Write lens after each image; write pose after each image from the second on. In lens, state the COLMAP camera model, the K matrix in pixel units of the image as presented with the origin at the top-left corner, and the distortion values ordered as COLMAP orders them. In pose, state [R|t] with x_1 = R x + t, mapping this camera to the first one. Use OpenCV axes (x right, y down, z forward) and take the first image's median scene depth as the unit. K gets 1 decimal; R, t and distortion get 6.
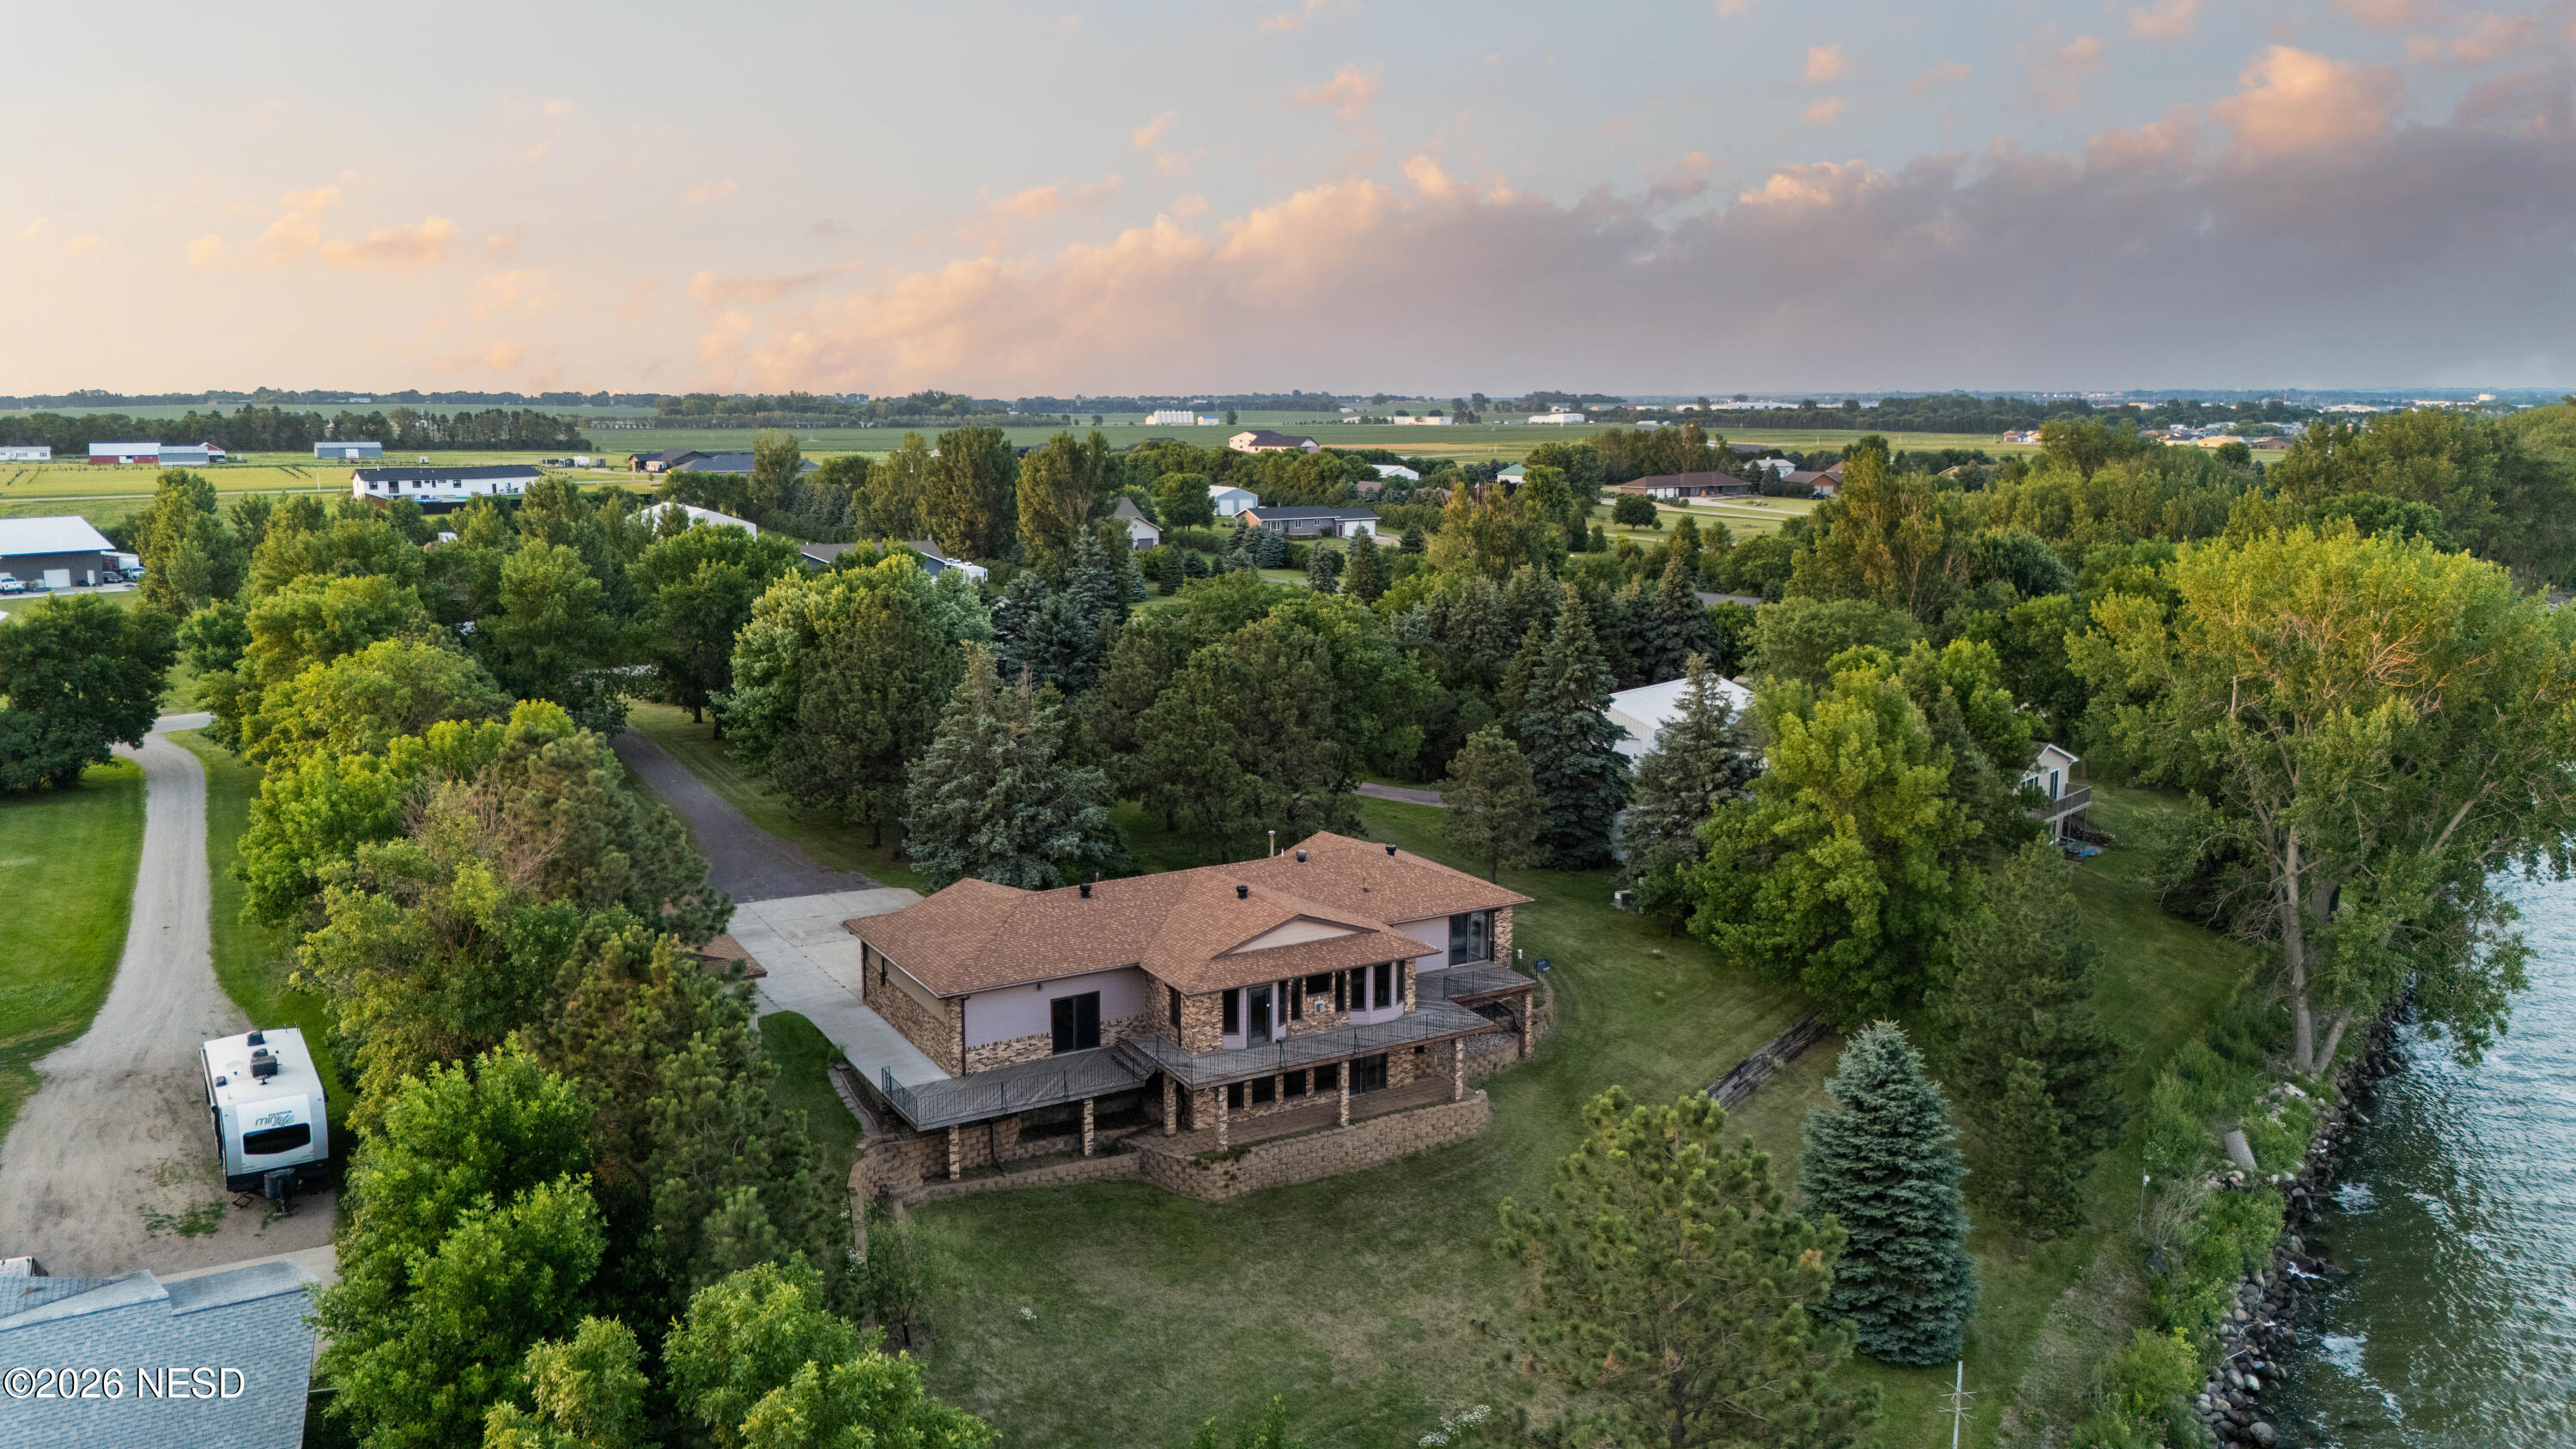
lens RADIAL K [[1887.1, 0, 1288.0], [0, 1887.1, 724.5], [0, 0, 1]] dist [0.121691, -0.233593]
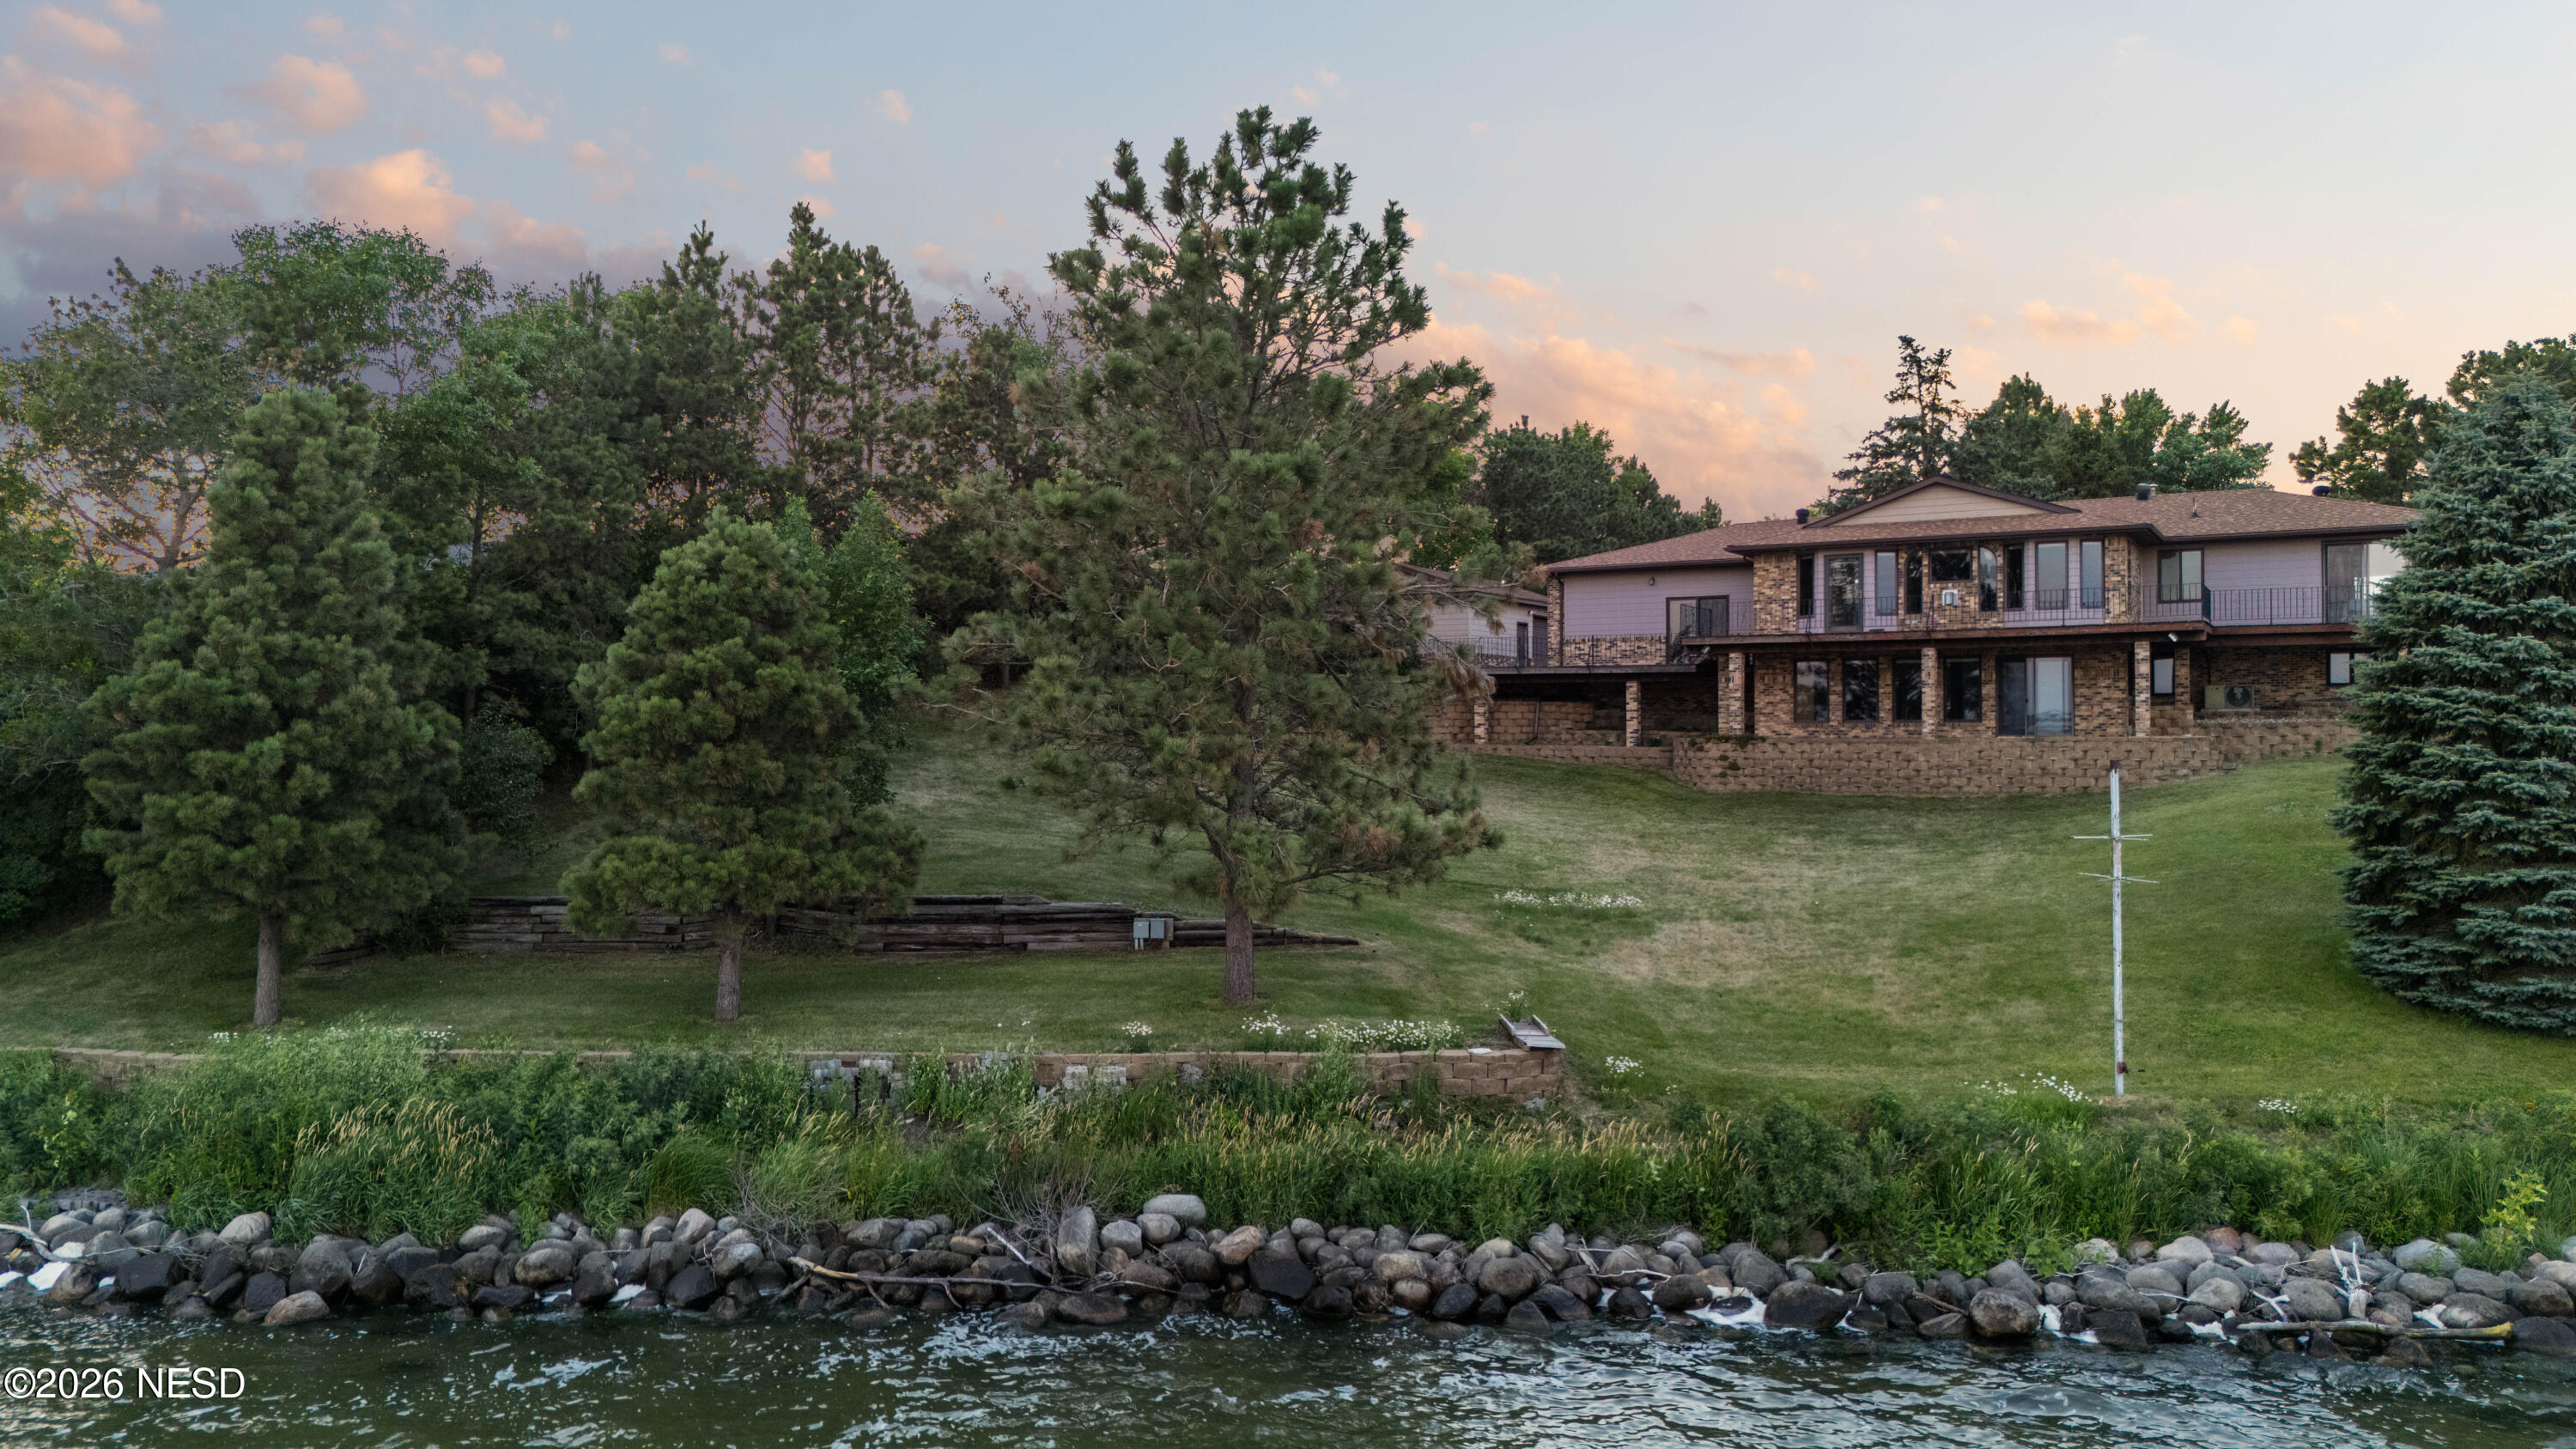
lens RADIAL K [[1927.0, 0, 1261.6], [0, 1927.0, 722.3], [0, 0, 1]] dist [0.097423, -0.130836]
pose [[0.512373, -0.011587, -0.858685, 0.526304], [-0.141000, 0.985204, -0.097428, 0.307642], [0.847109, 0.170994, 0.503158, 0.405626]]
